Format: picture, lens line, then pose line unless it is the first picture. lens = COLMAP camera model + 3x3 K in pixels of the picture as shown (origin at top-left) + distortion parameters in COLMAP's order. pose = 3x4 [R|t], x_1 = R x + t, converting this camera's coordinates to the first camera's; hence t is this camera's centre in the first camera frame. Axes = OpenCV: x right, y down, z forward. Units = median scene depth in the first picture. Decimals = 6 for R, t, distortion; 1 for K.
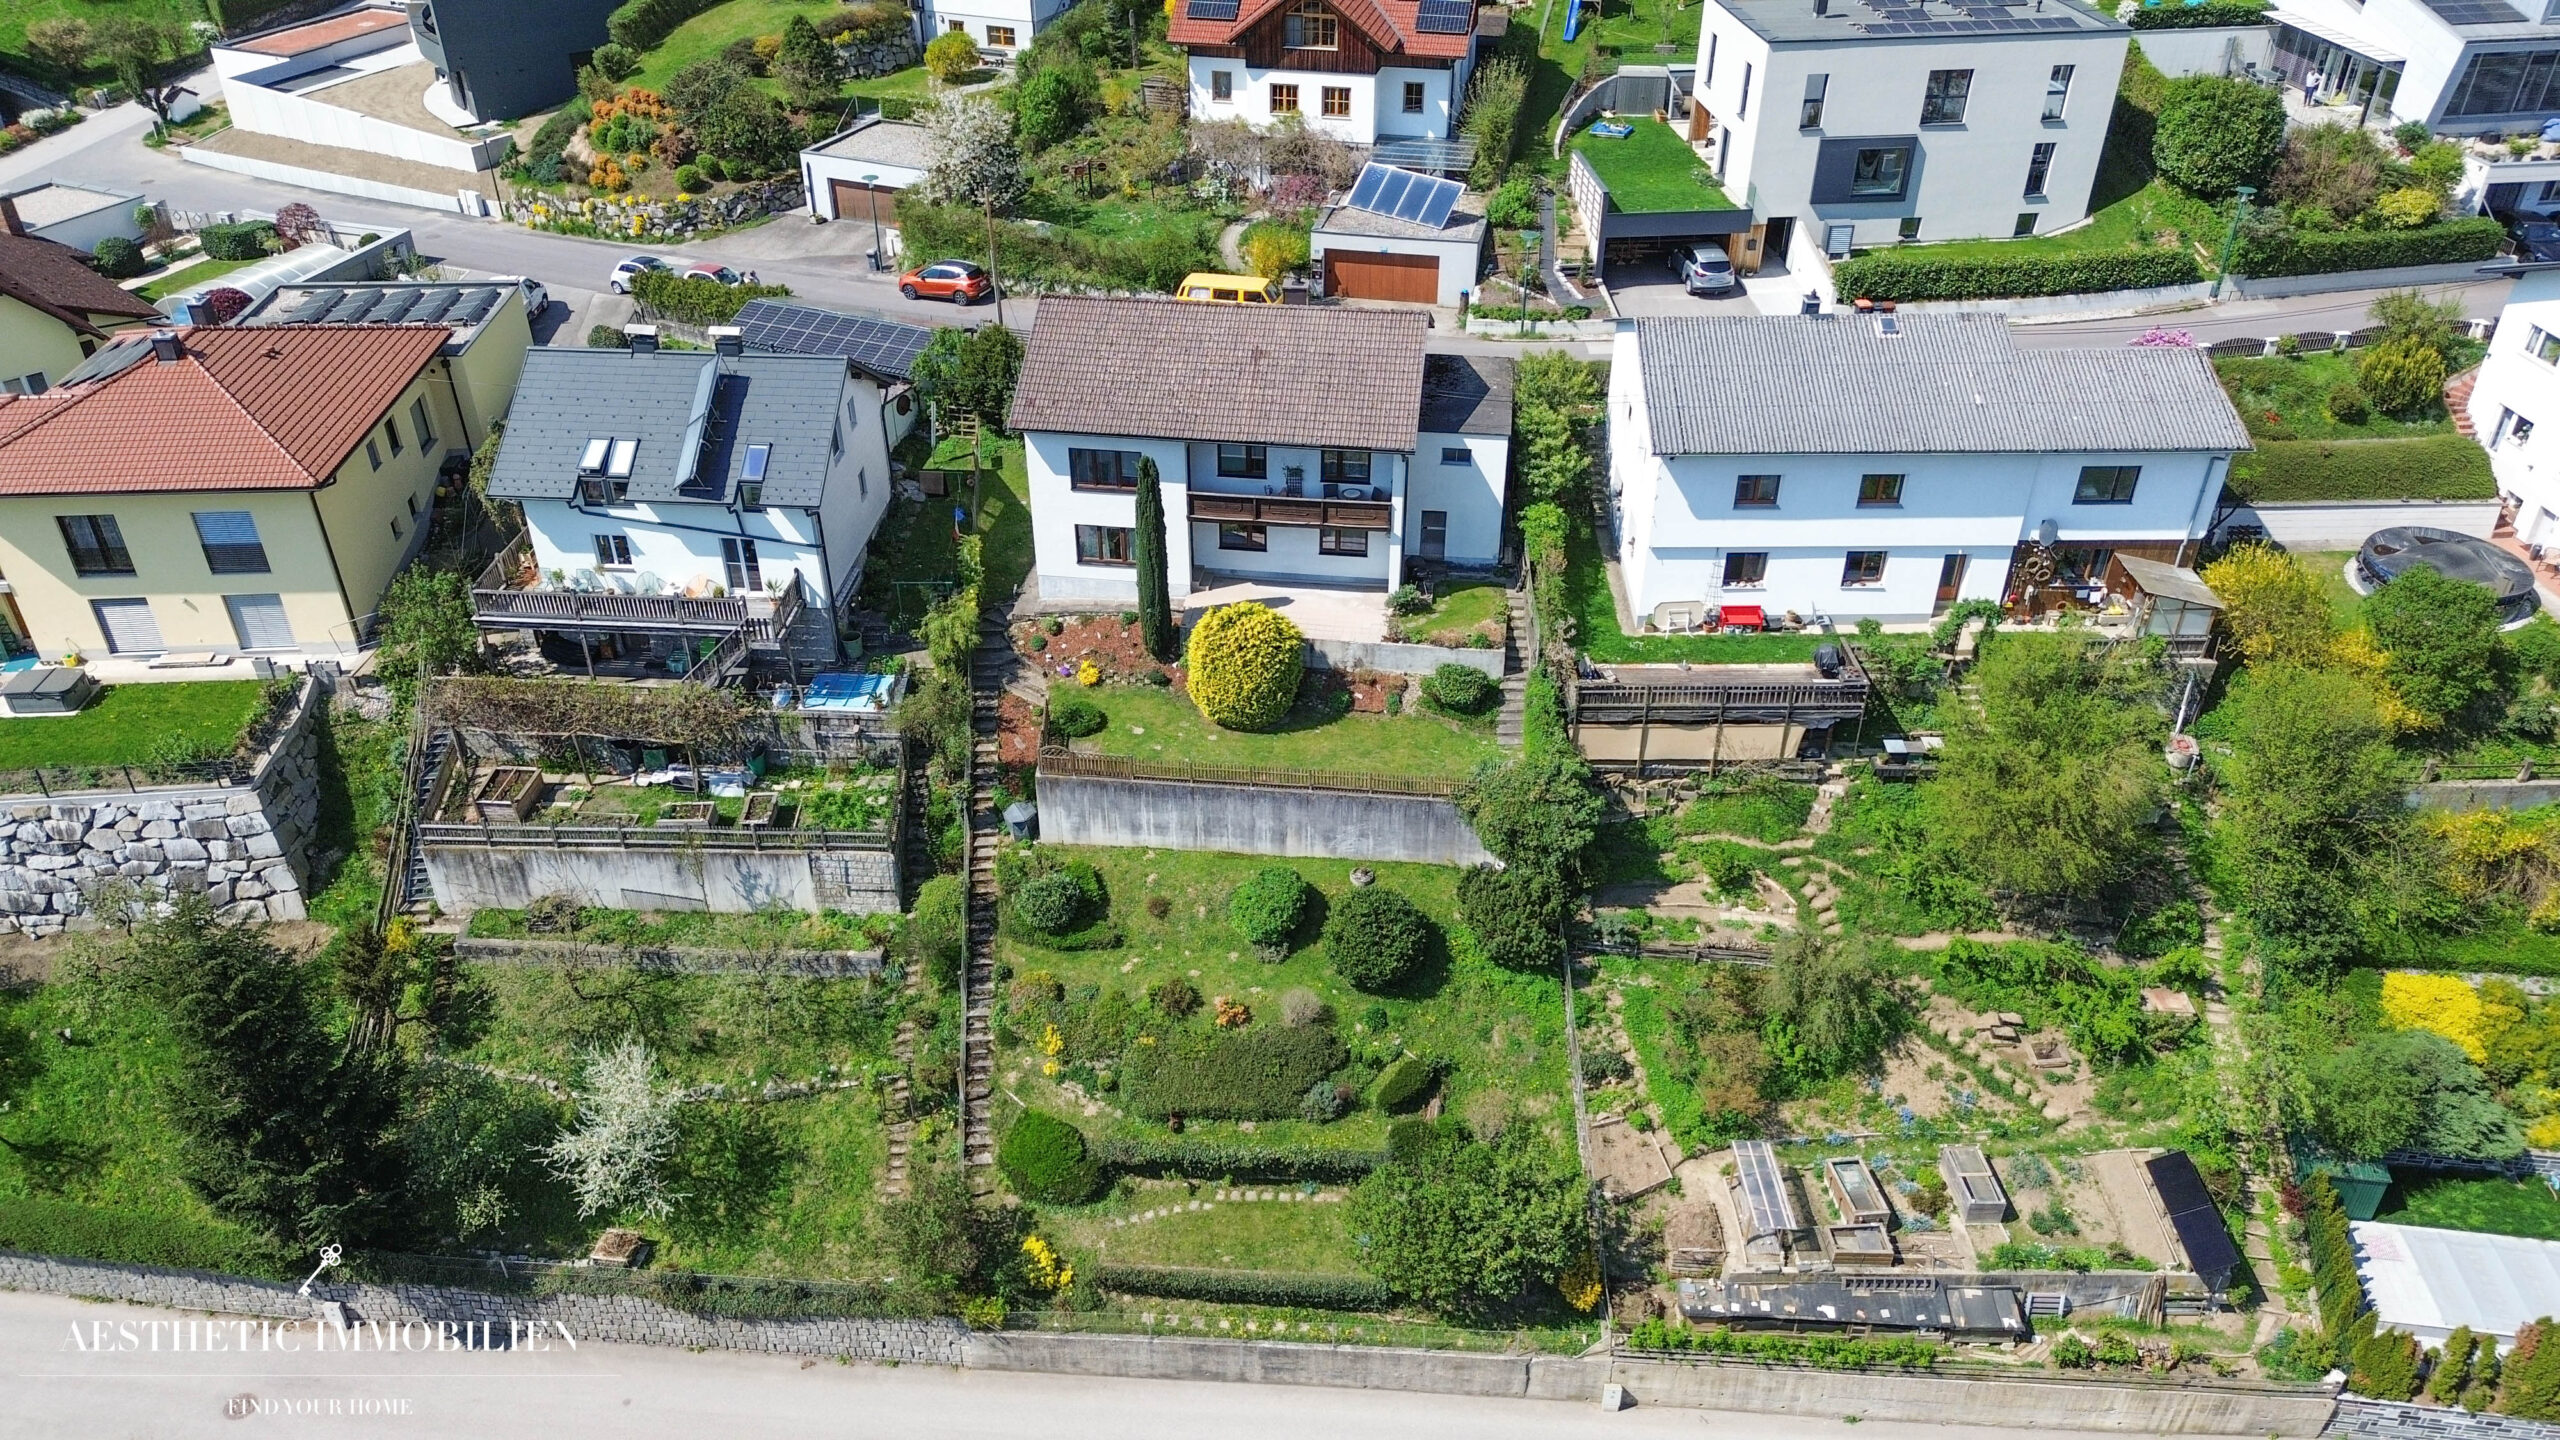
lens RADIAL K [[1781.5, 0, 1280.0], [0, 1781.5, 720.0], [0, 0, 1]] dist [0.078798, -0.100171]
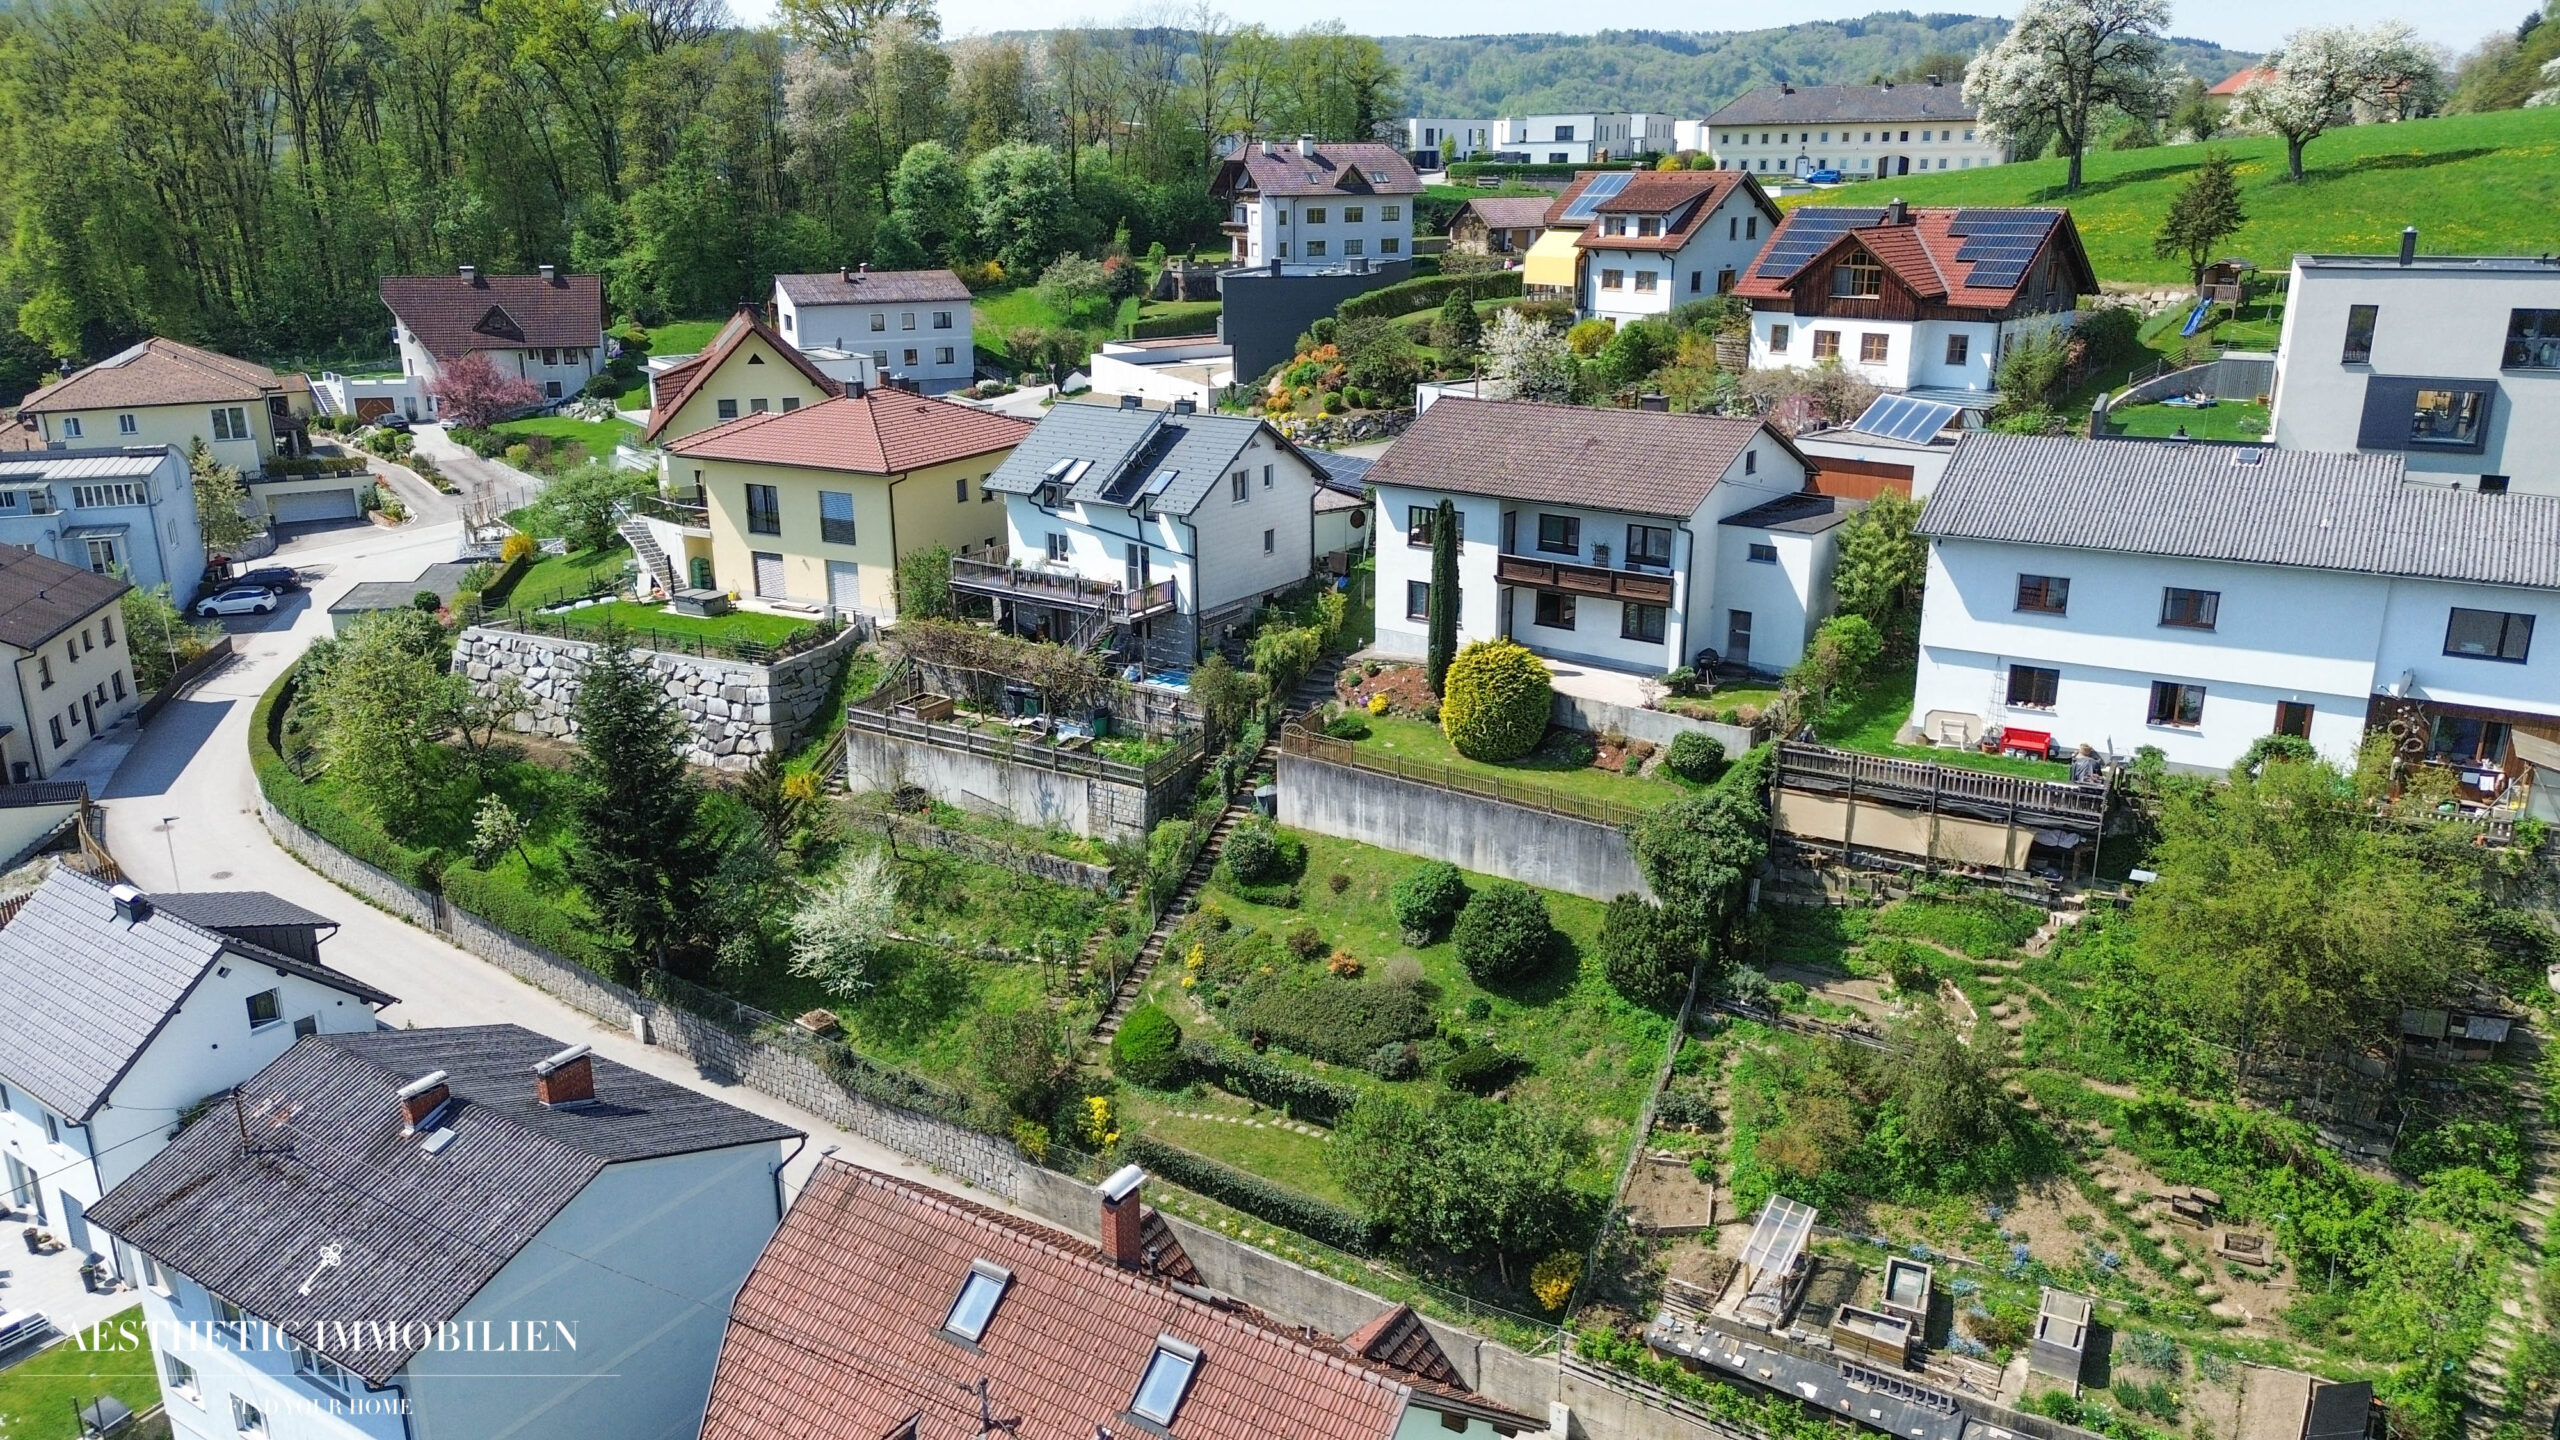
lens RADIAL K [[1799.0, 0, 1280.0], [0, 1799.0, 720.0], [0, 0, 1]] dist [0.077236, -0.080306]
pose [[0.859759, 0.147325, -0.488990, 0.377825], [-0.278593, 0.937771, -0.207296, 0.227111], [0.428020, 0.314454, 0.847300, 0.049203]]
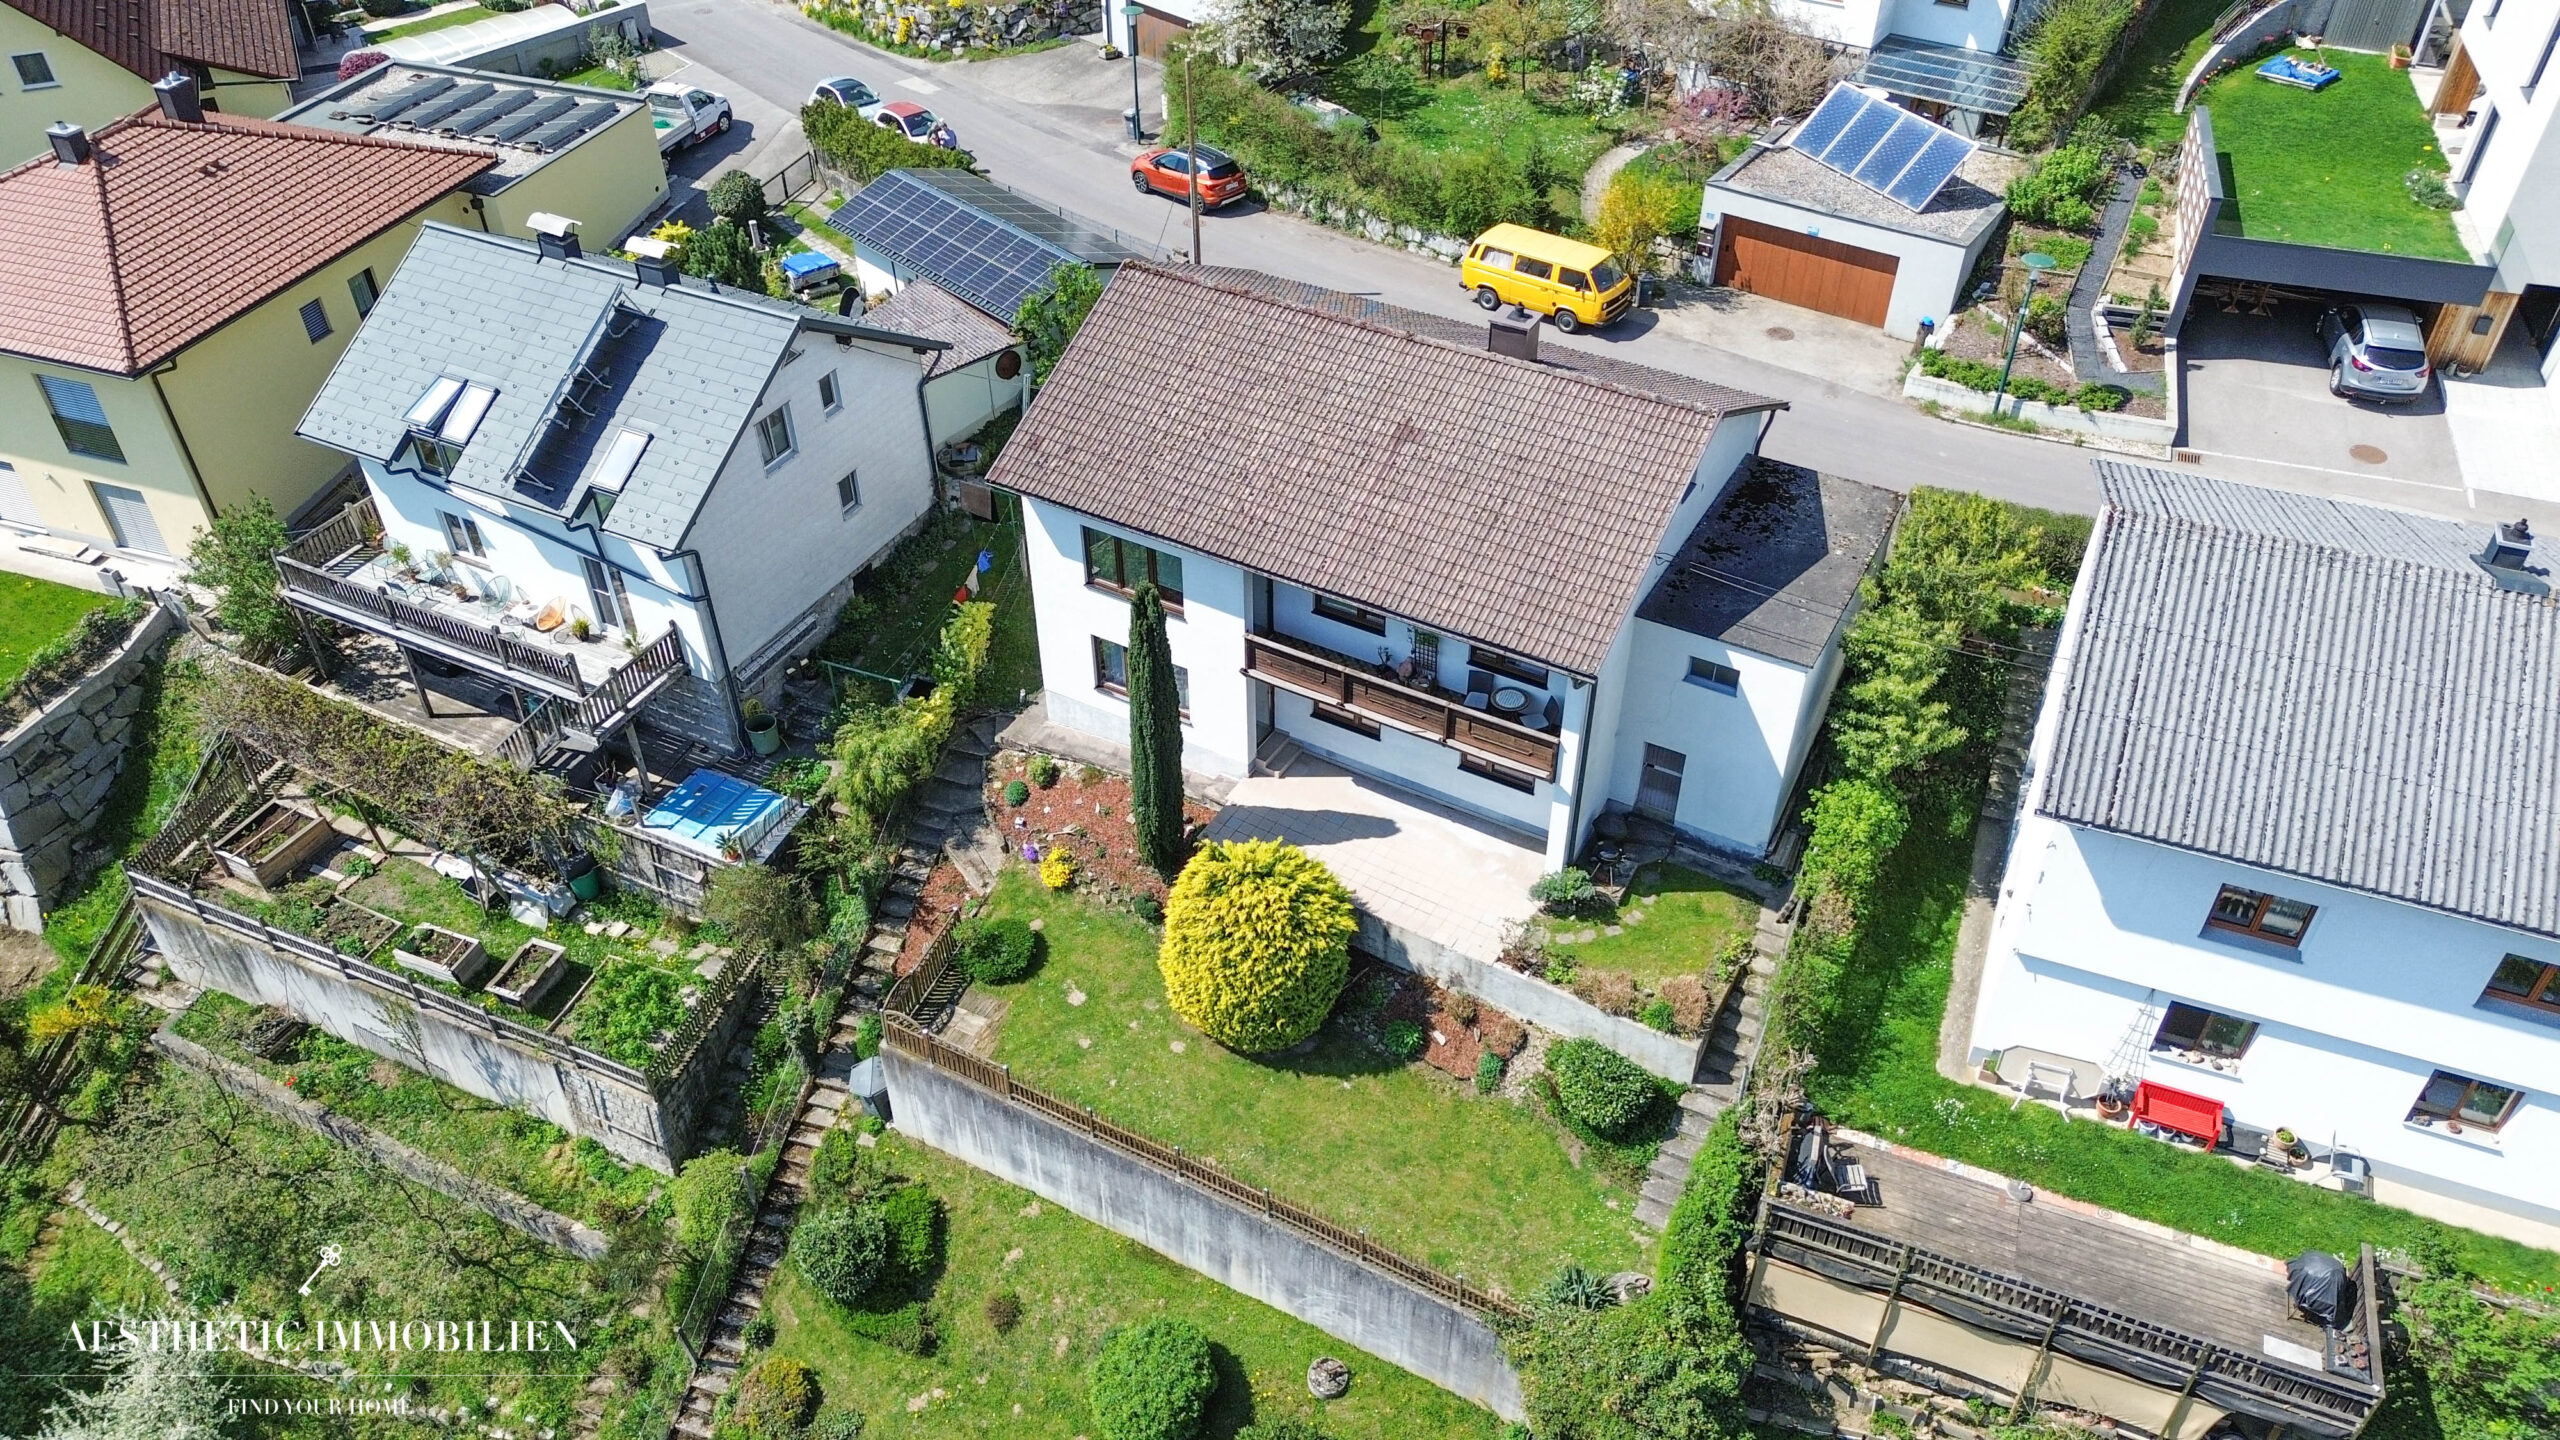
lens RADIAL K [[1799.0, 0, 1280.0], [0, 1799.0, 720.0], [0, 0, 1]] dist [0.077236, -0.080306]
pose [[0.924777, 0.240439, -0.294917, 0.144250], [-0.208963, 0.968636, 0.134457, -0.182188], [0.317996, -0.062716, 0.946016, 0.418207]]
